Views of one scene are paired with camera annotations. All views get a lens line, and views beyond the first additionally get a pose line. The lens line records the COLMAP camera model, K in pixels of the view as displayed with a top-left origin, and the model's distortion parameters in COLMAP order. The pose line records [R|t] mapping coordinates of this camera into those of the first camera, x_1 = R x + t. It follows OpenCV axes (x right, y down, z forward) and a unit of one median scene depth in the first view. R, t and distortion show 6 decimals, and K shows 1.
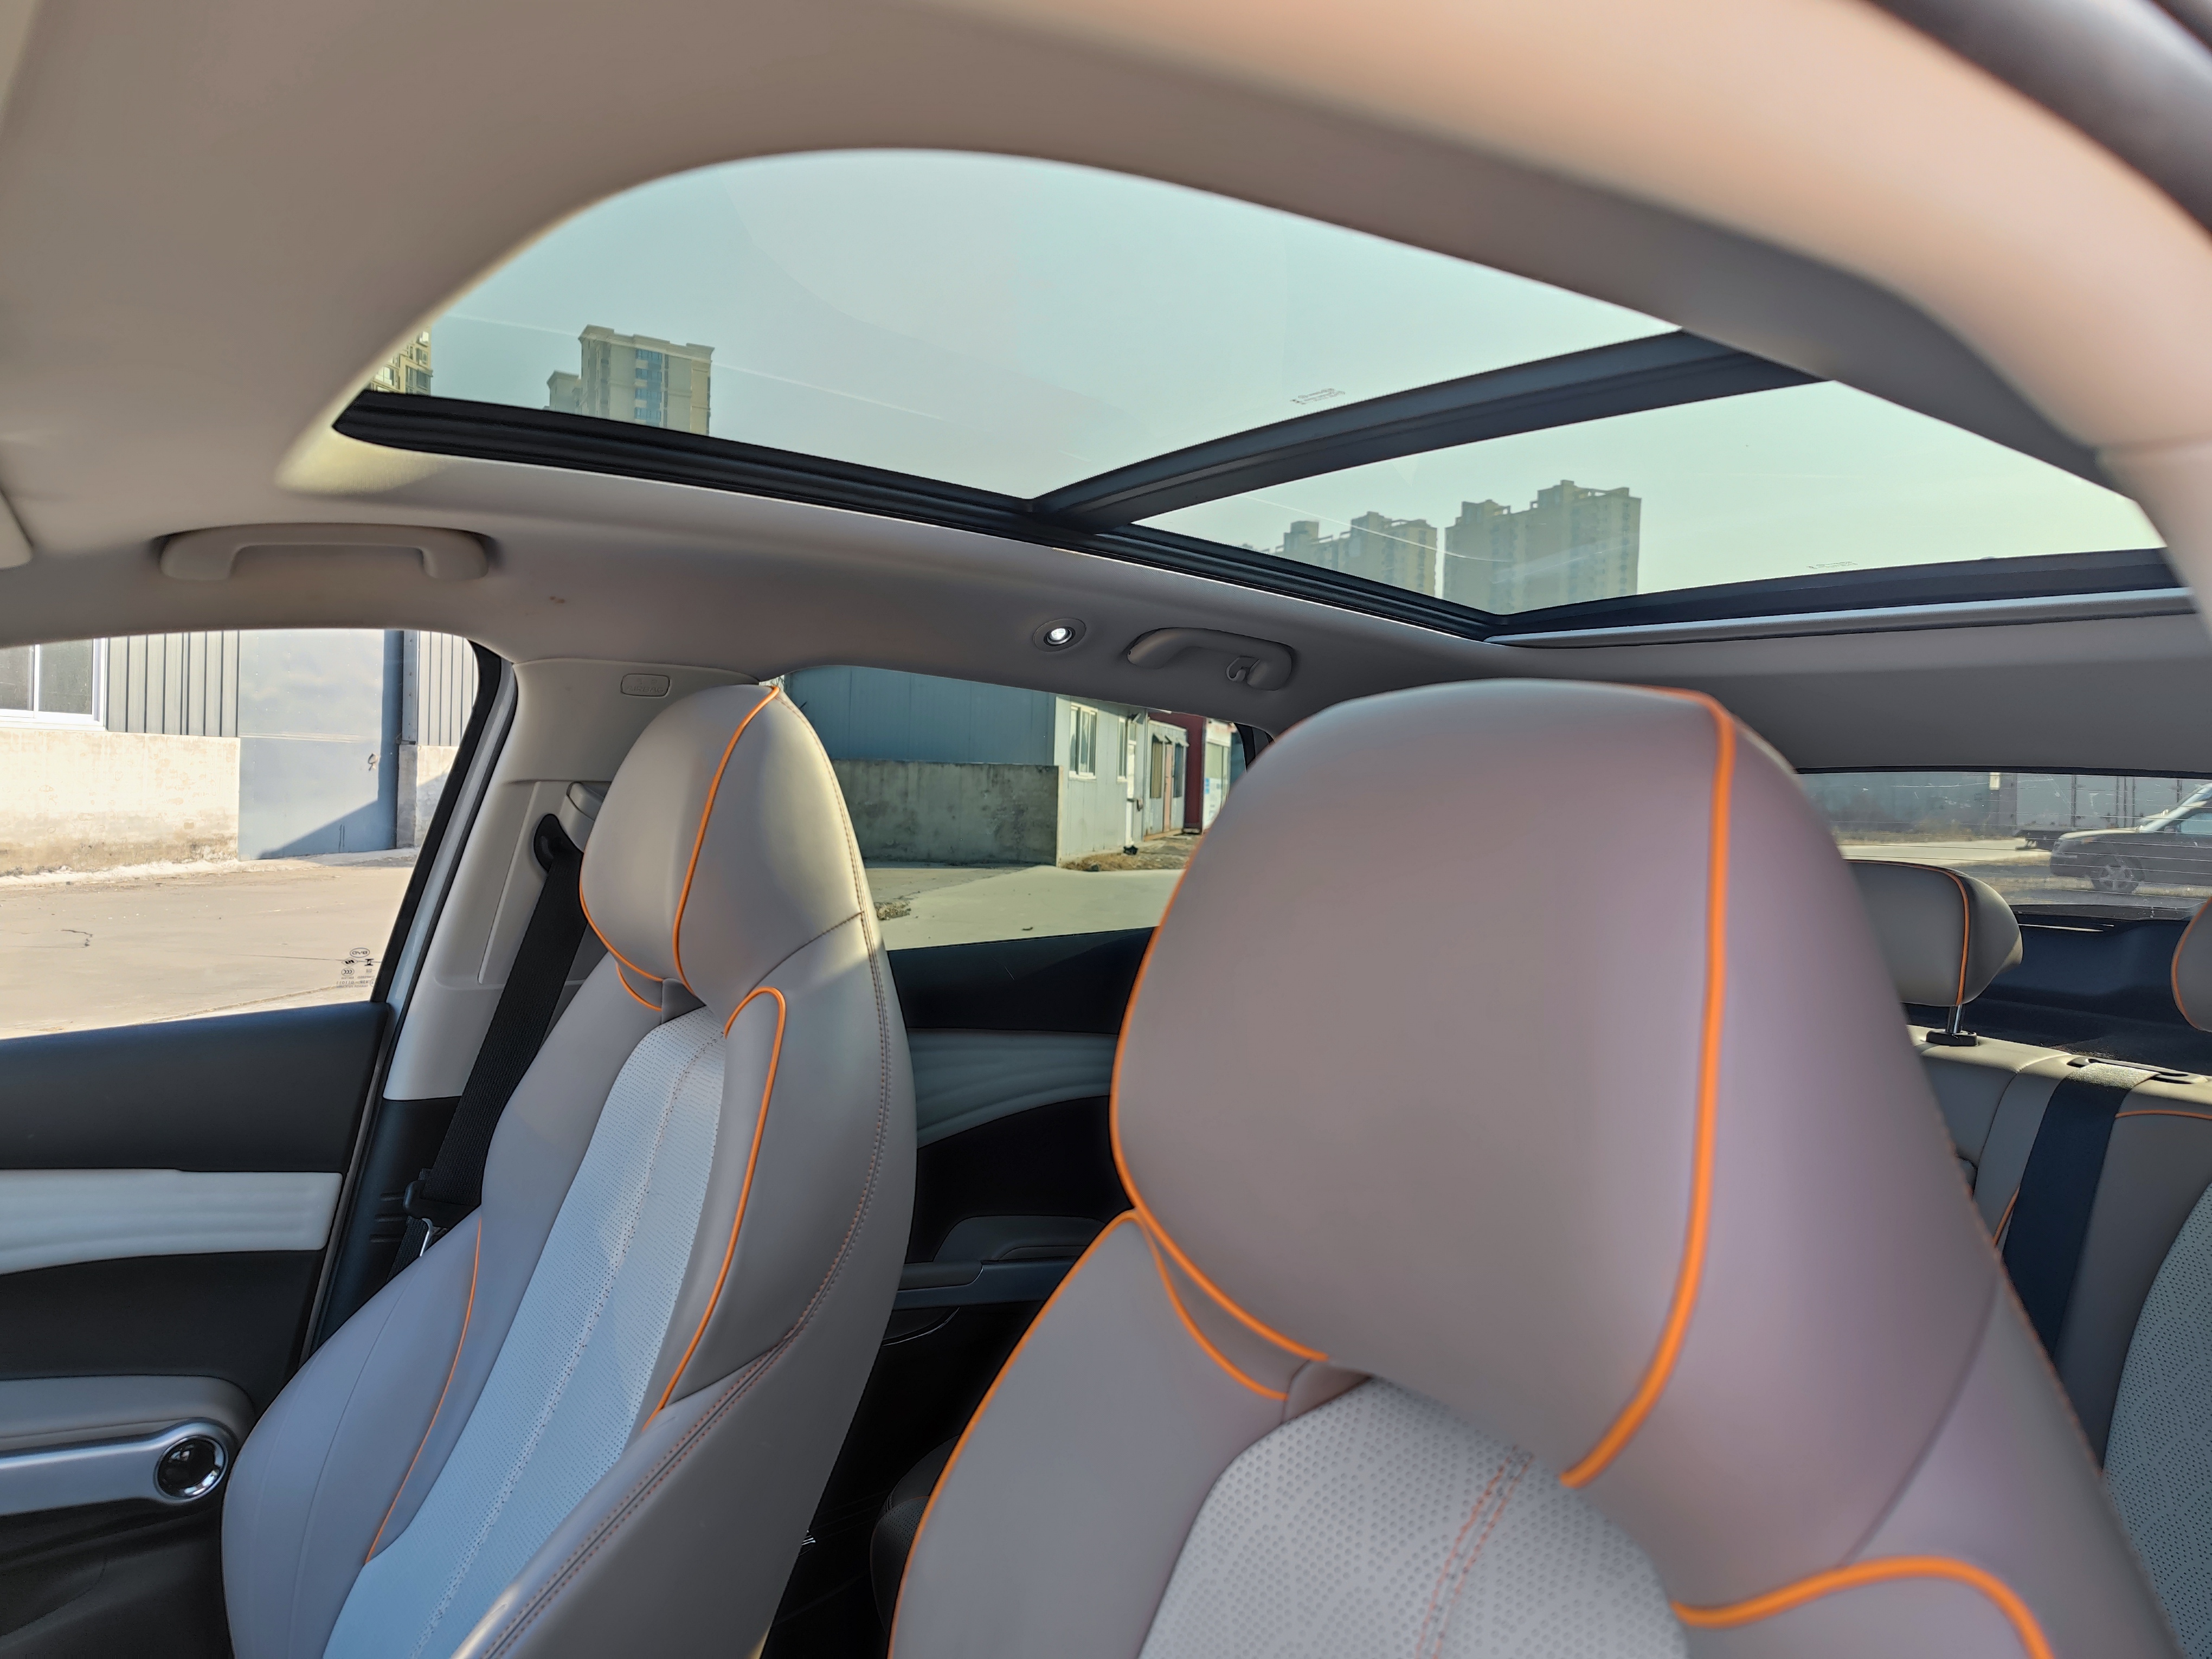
lens RADIAL K [[1475.4, 0, 1123.1], [0, 1475.4, 811.9], [0, 0, 1]] dist [0.056251, -0.054005]
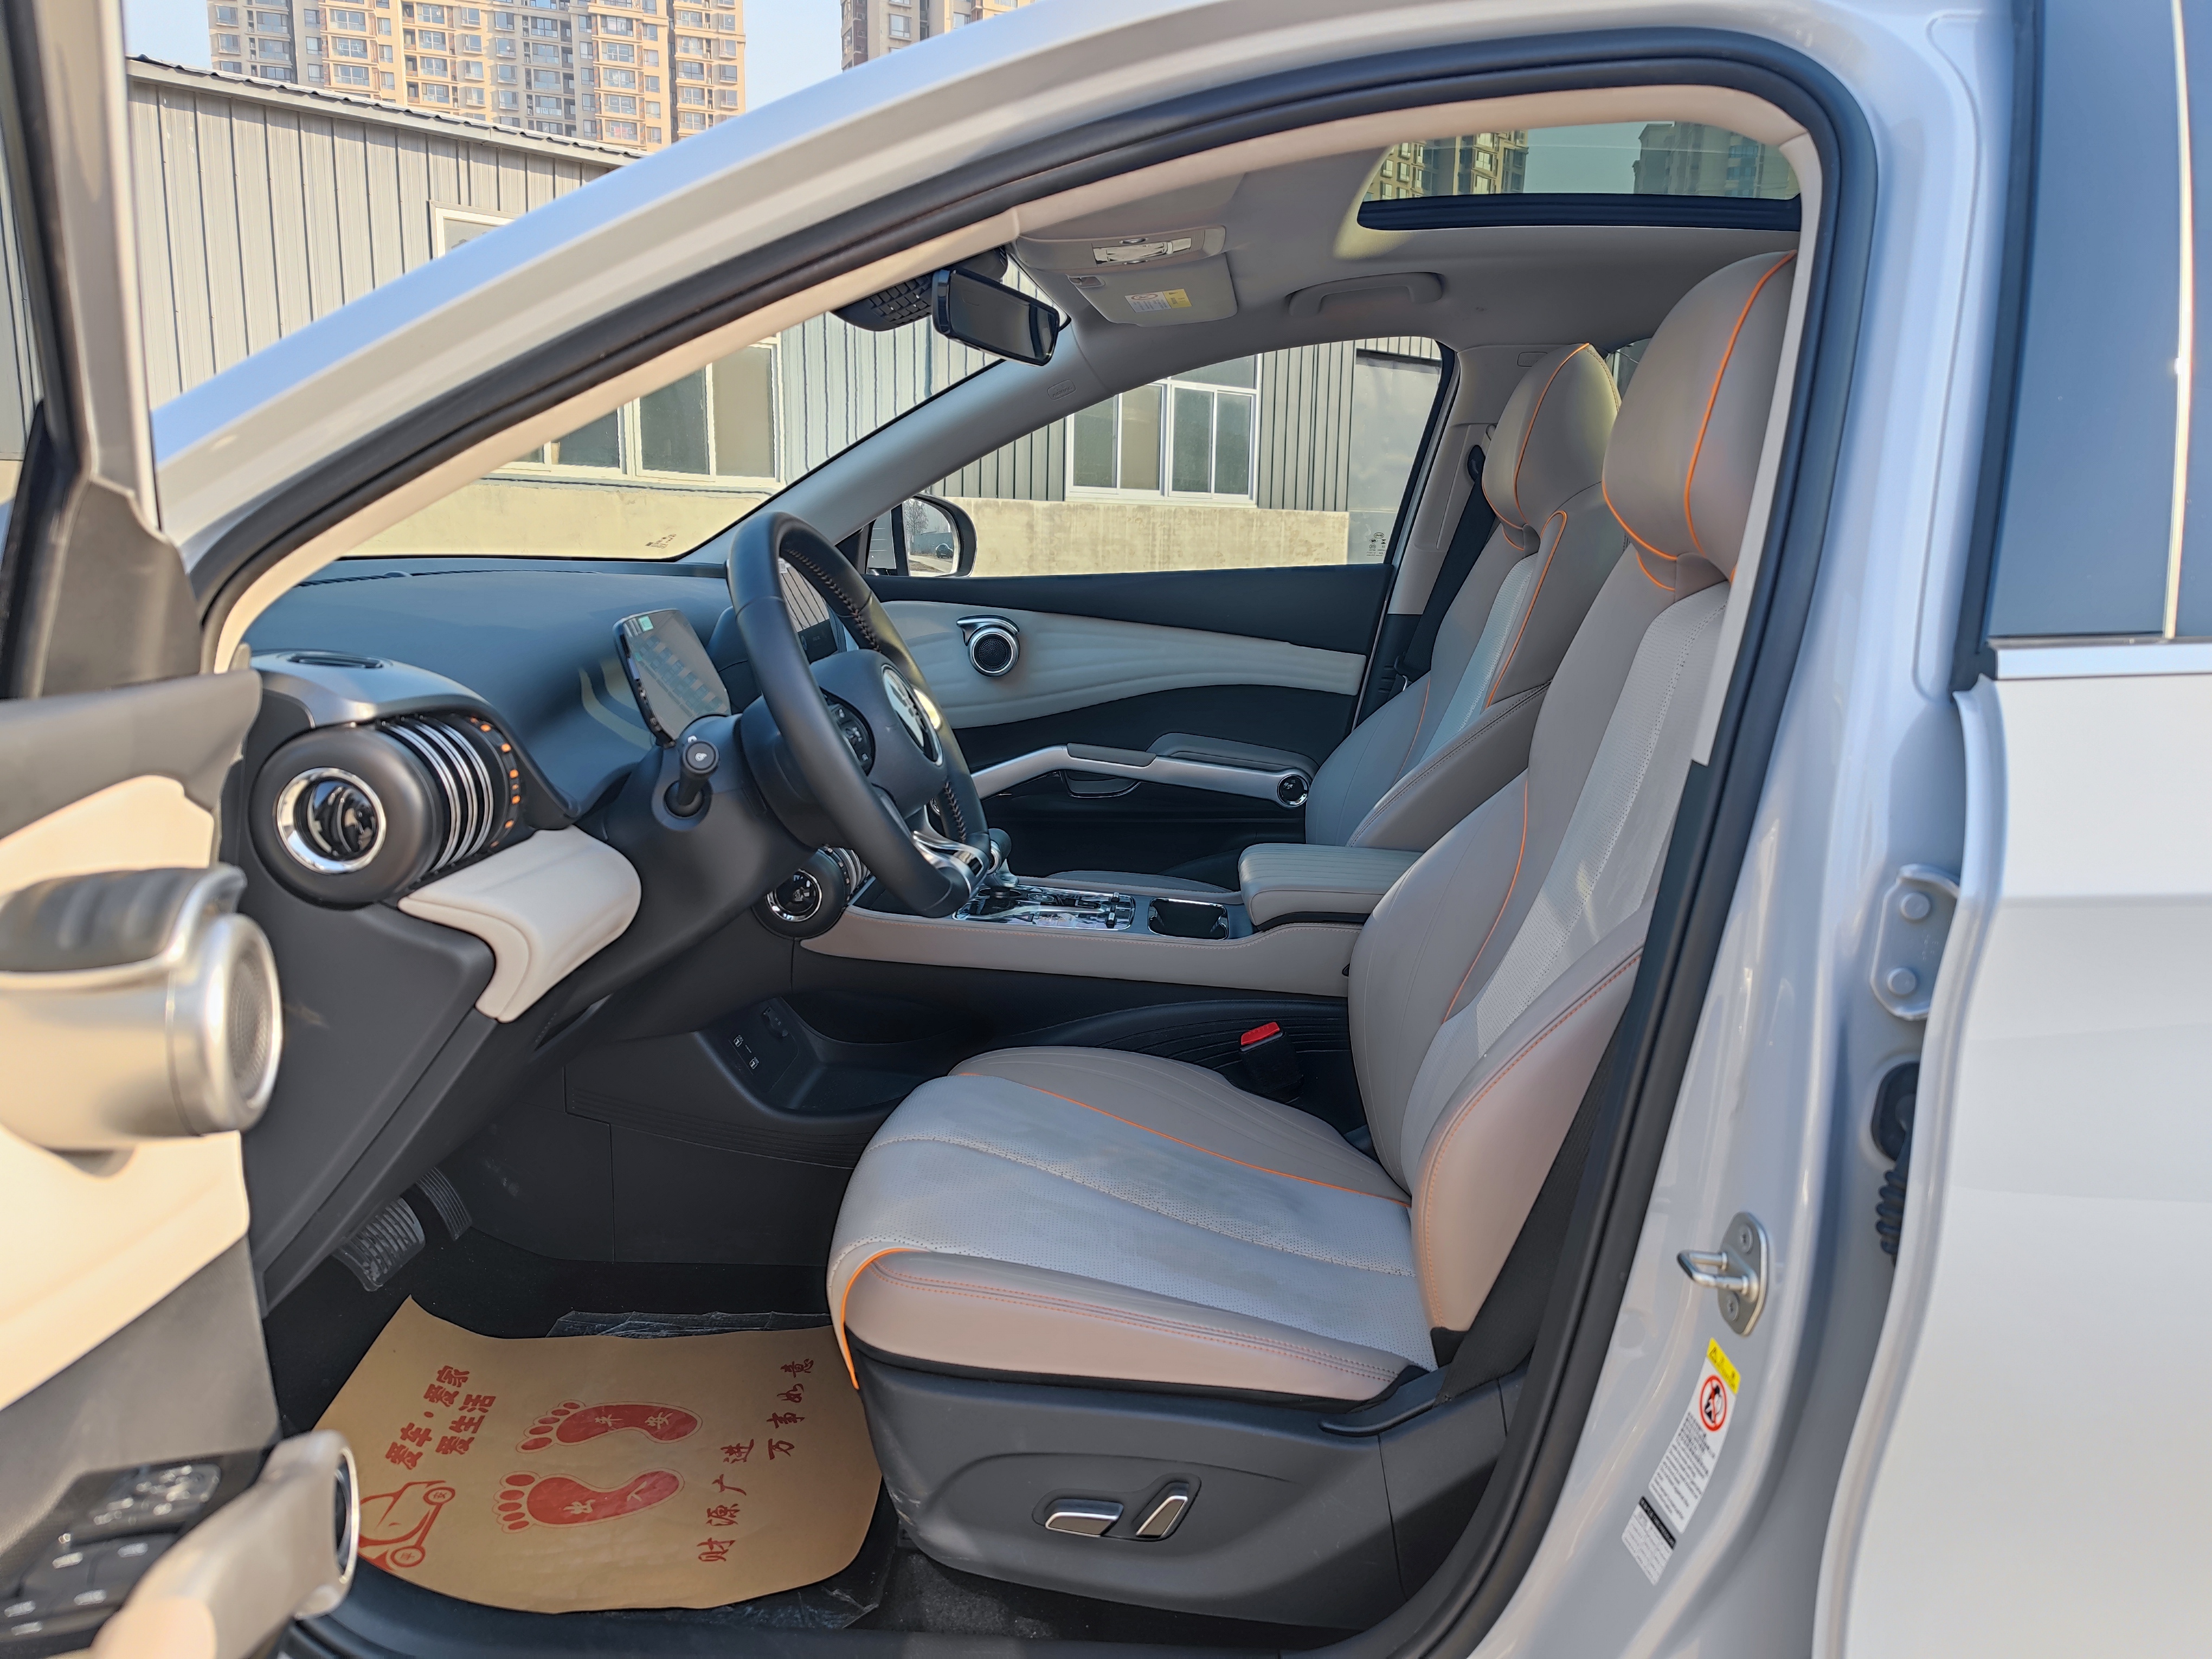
lens RADIAL K [[1475.4, 0, 1123.1], [0, 1475.4, 811.9], [0, 0, 1]] dist [0.056251, -0.054005]
pose [[0.774368, 0.092041, -0.626005, 0.398620], [0.000291, 0.989311, 0.145818, 0.169494], [0.632736, -0.113099, 0.766064, -0.596975]]
